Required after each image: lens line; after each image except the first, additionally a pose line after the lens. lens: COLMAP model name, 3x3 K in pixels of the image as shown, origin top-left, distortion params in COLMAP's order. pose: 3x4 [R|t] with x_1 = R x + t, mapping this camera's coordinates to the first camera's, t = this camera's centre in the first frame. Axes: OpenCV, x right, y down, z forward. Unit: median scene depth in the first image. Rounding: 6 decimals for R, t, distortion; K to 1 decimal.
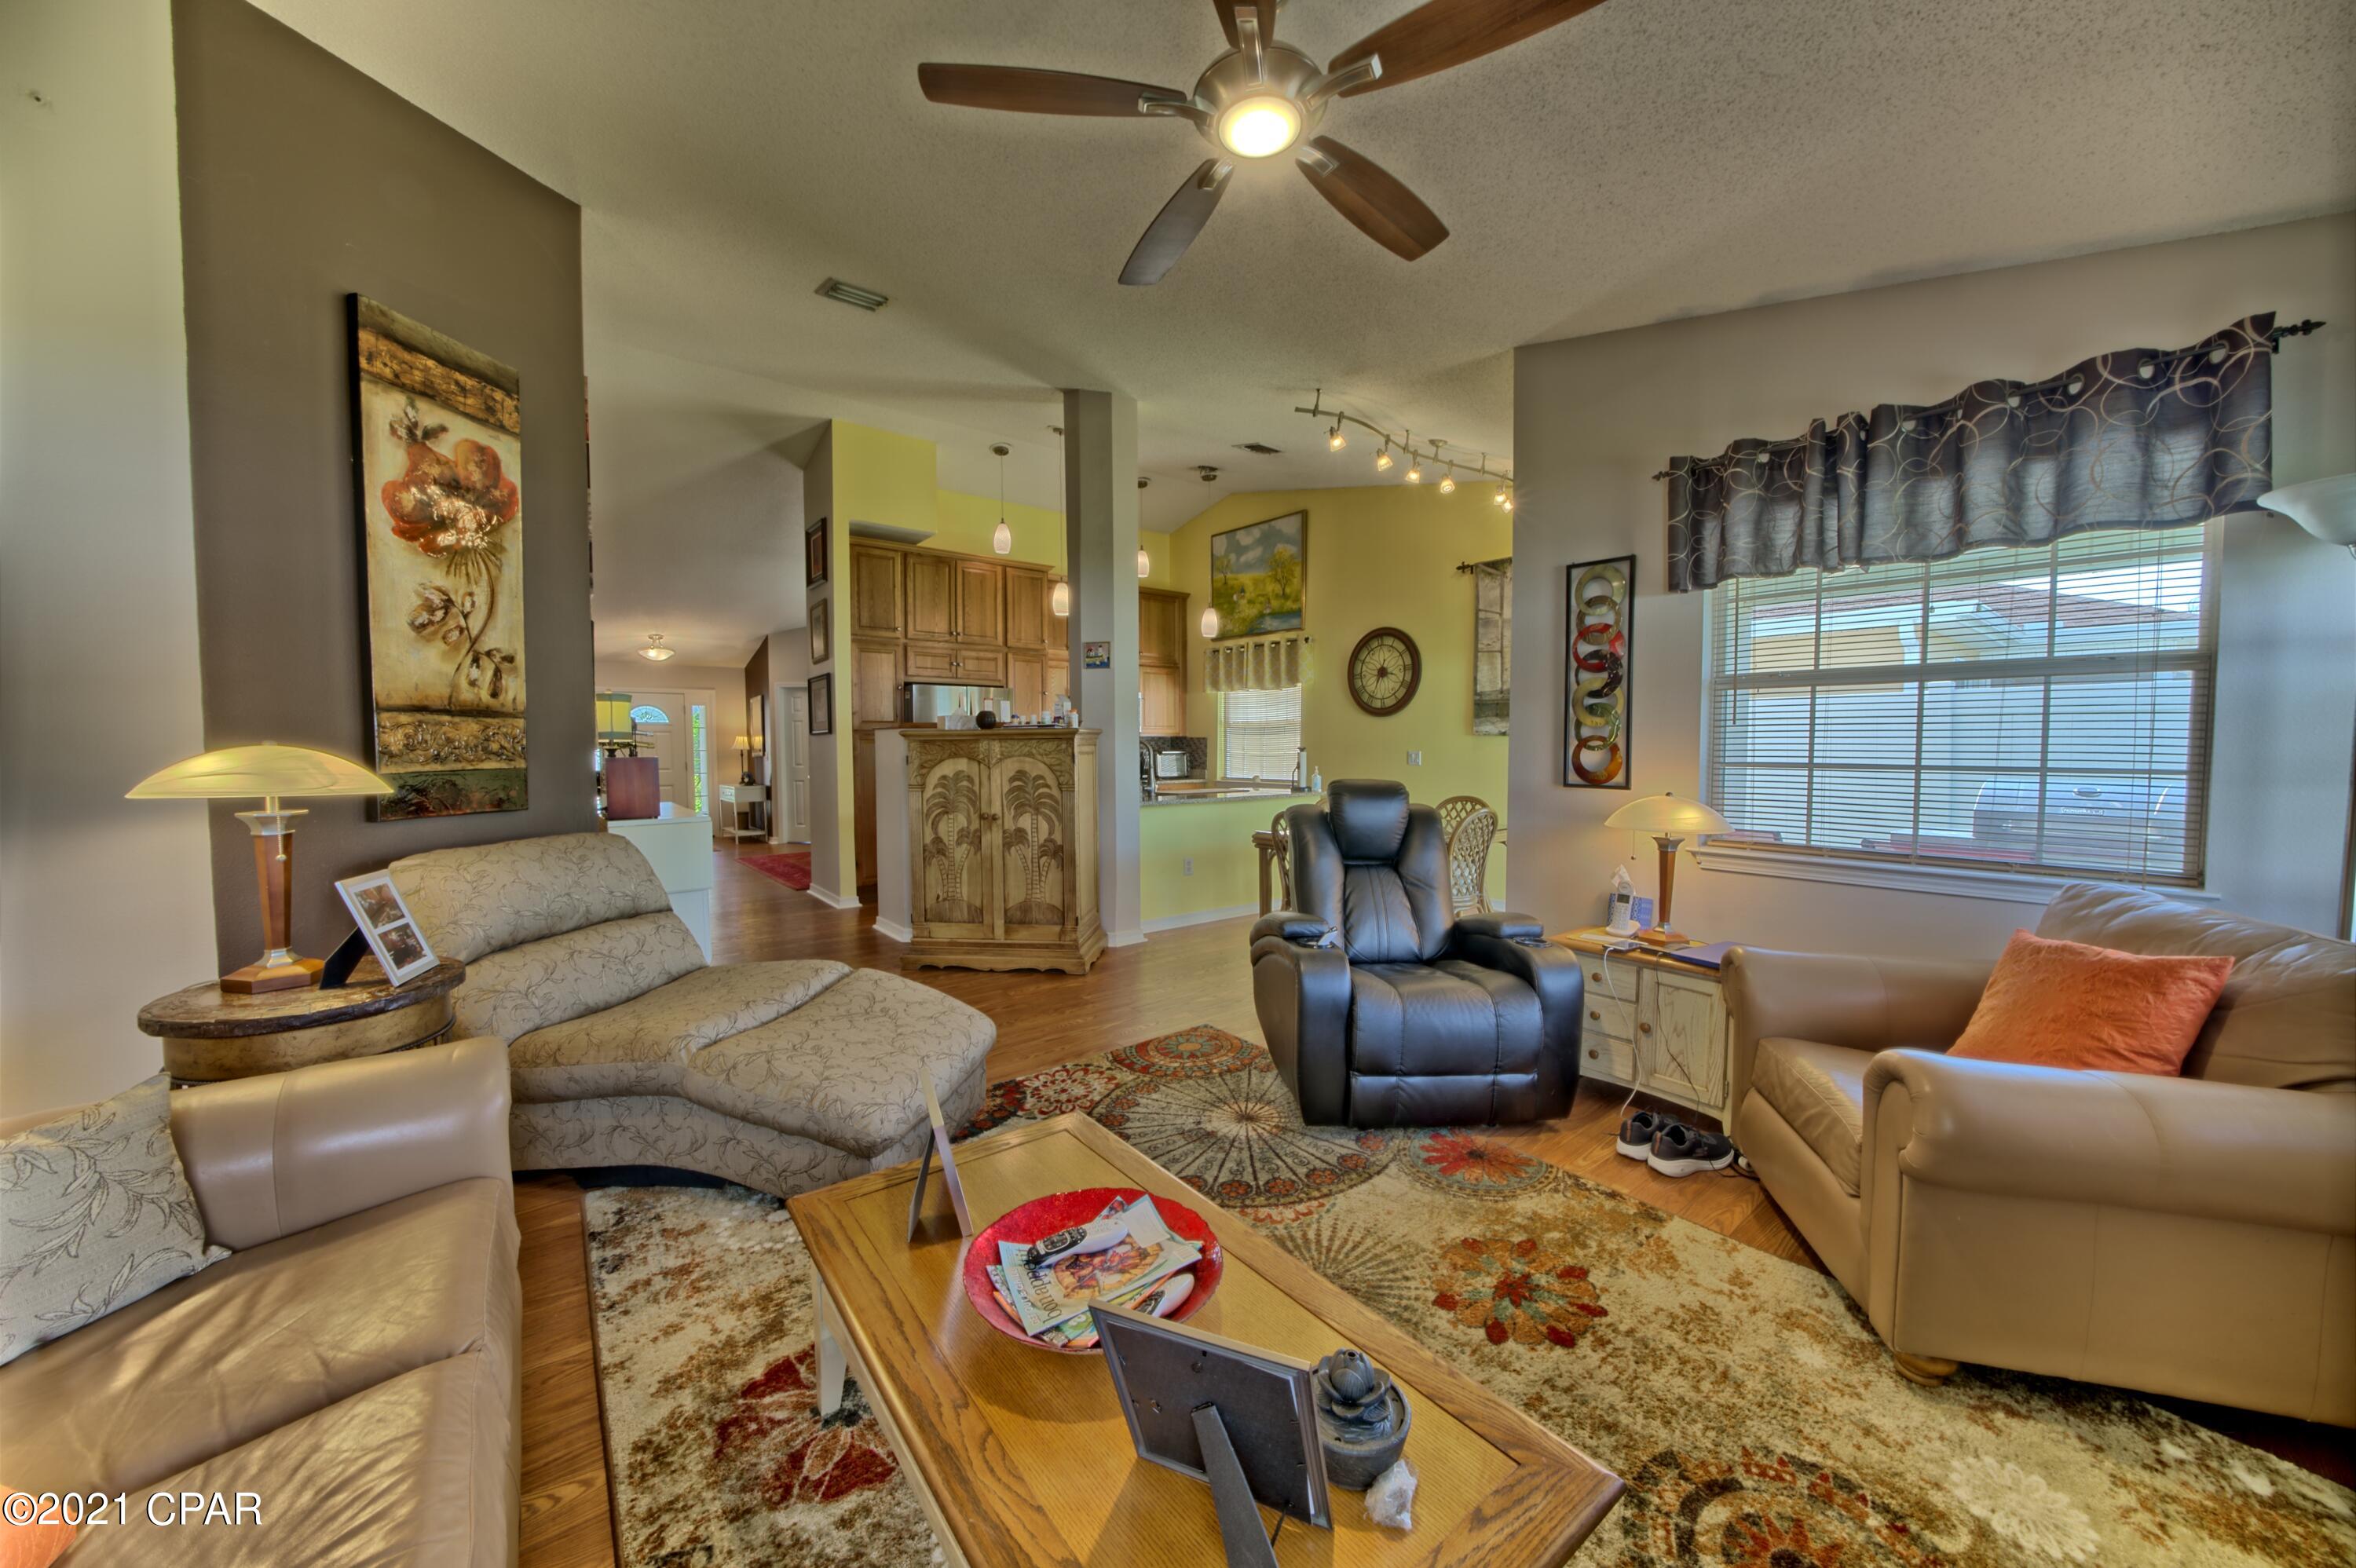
lens RADIAL K [[812.1, 0, 1187.4], [0, 812.1, 780.5], [0, 0, 1]] dist [-0.021286, 0.001732]
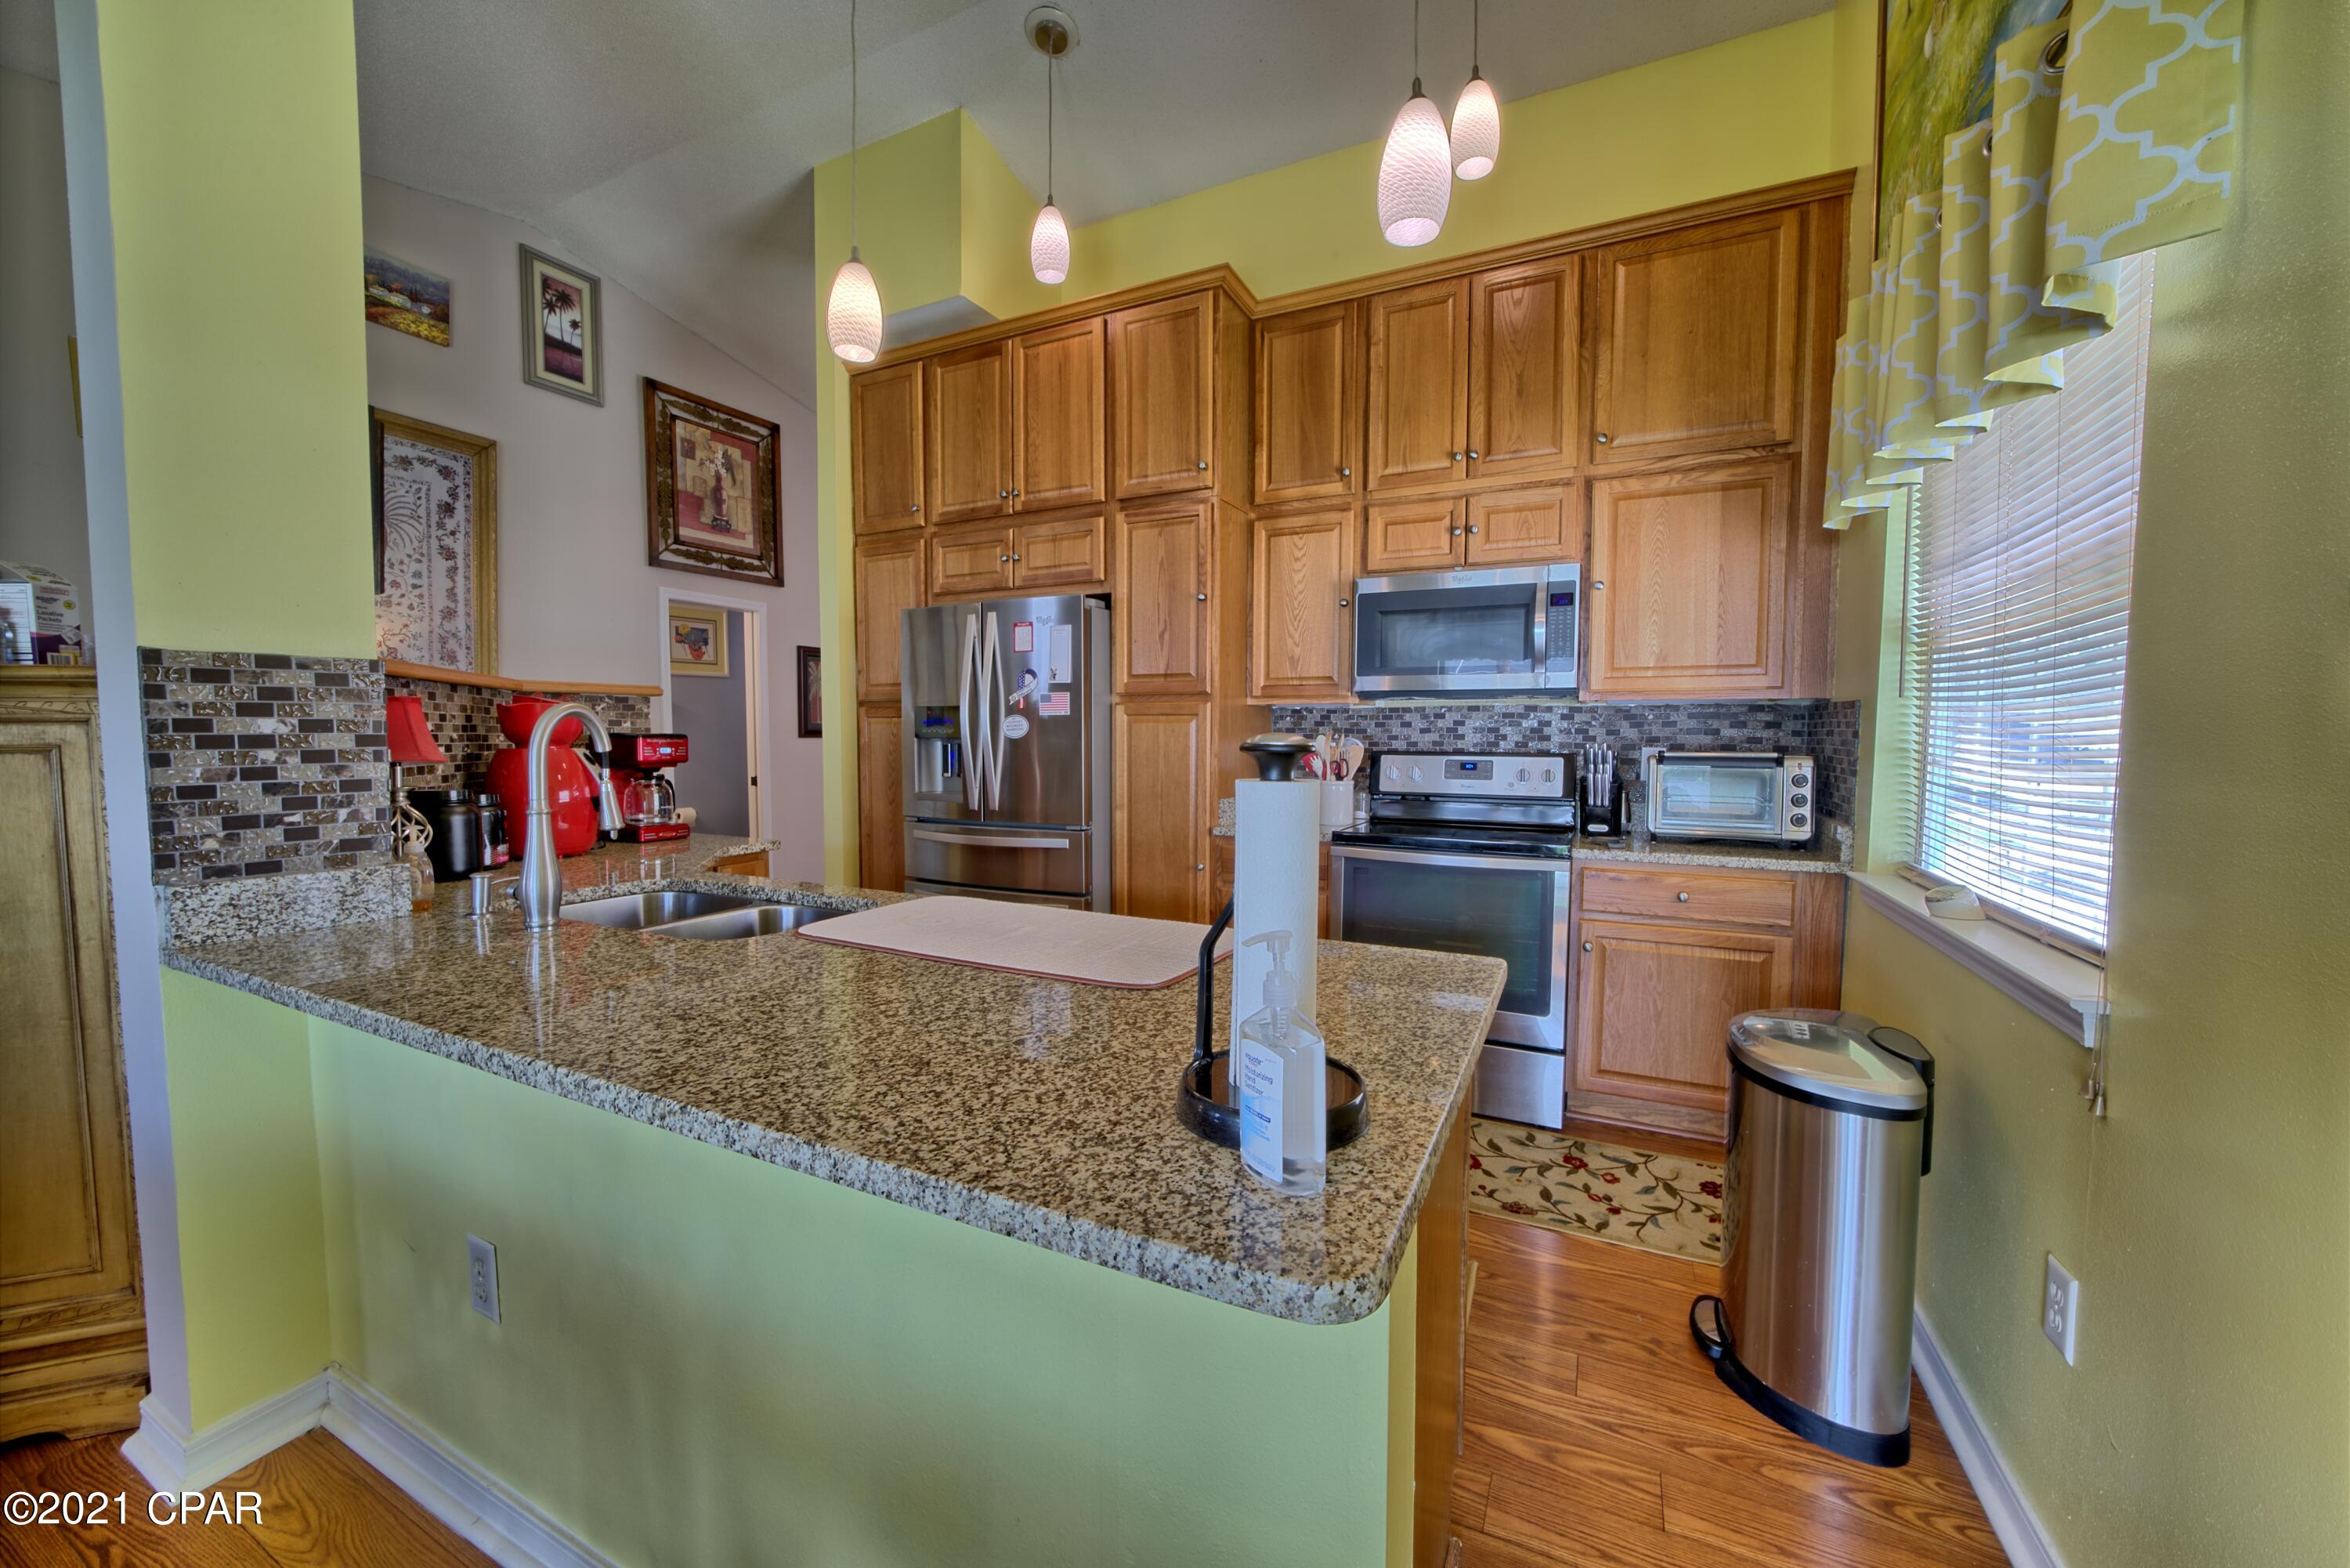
lens RADIAL K [[871.2, 0, 1171.5], [0, 871.2, 778.7], [0, 0, 1]] dist [-0.002295, -0.000059]
pose [[0.416078, 0.050578, -0.907921, 0.233833], [-0.048964, 0.998250, 0.033171, -0.033971], [0.908010, 0.030654, 0.417826, 0.879648]]
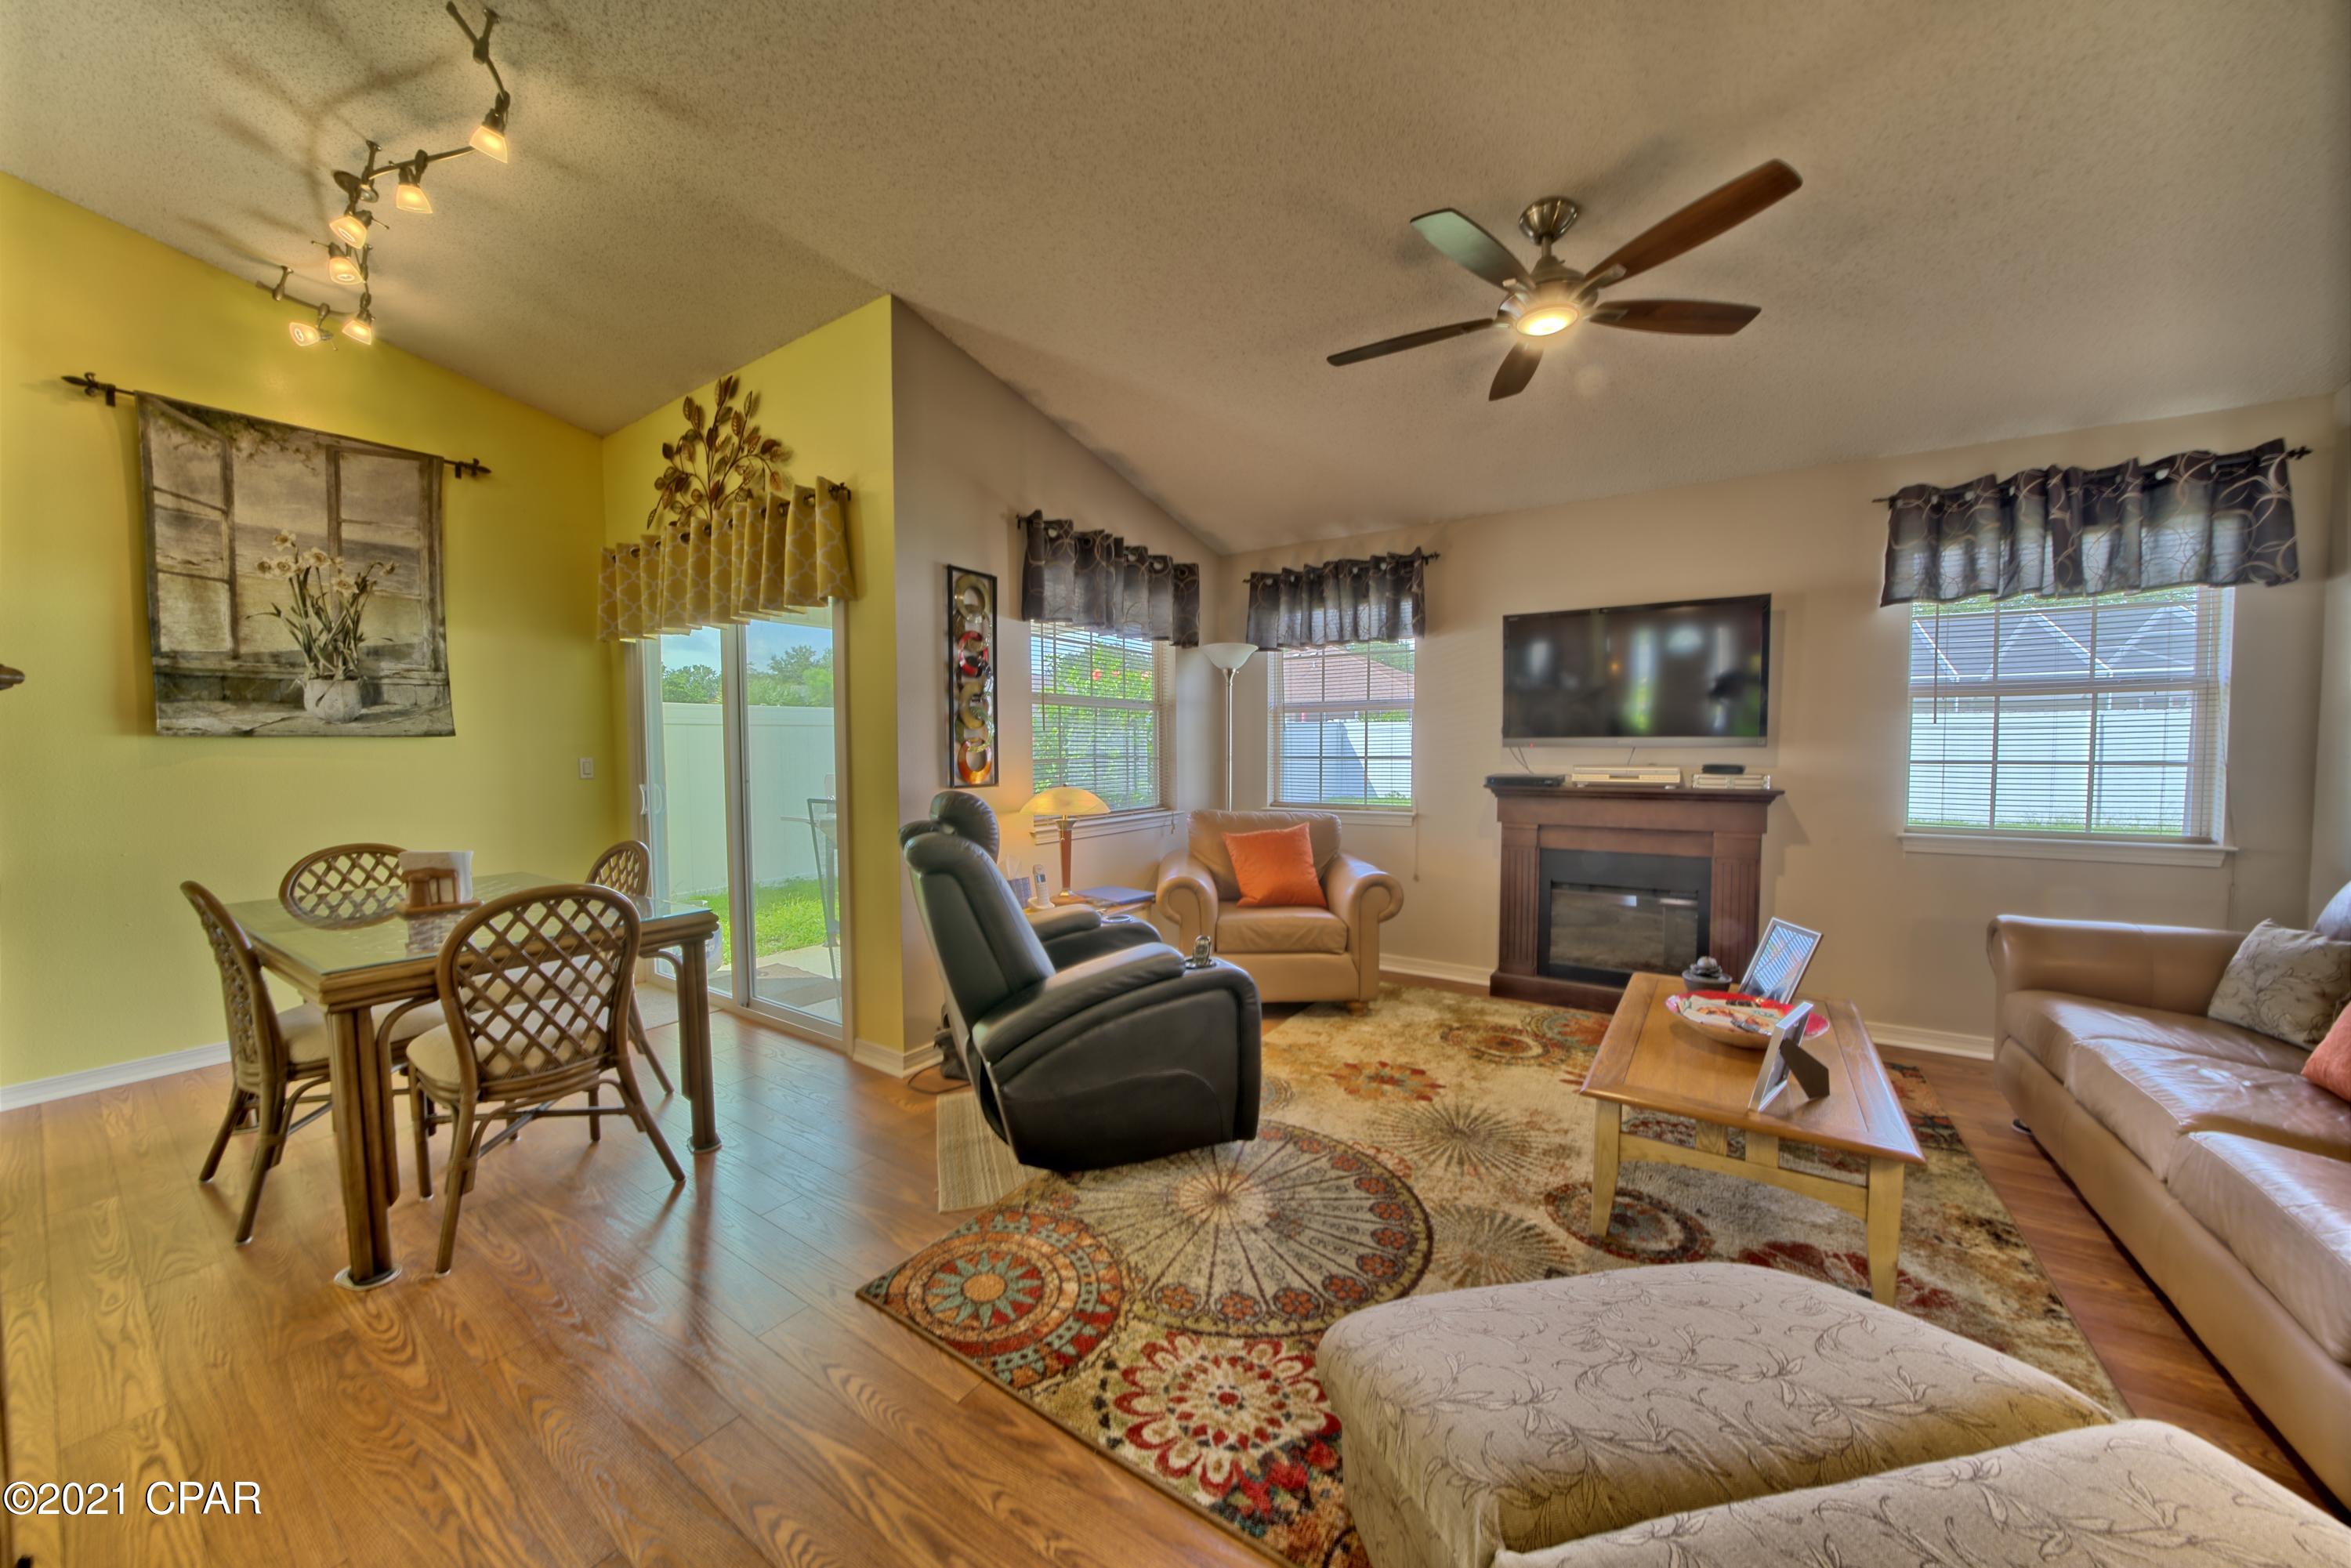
lens RADIAL K [[810.4, 0, 1160.7], [0, 810.4, 781.8], [0, 0, 1]] dist [-0.021286, 0.001732]
pose [[-0.279021, -0.040393, 0.959435, -0.264130], [0.050608, 0.997108, 0.056697, -0.021109], [-0.958950, 0.064375, -0.276170, 0.489633]]
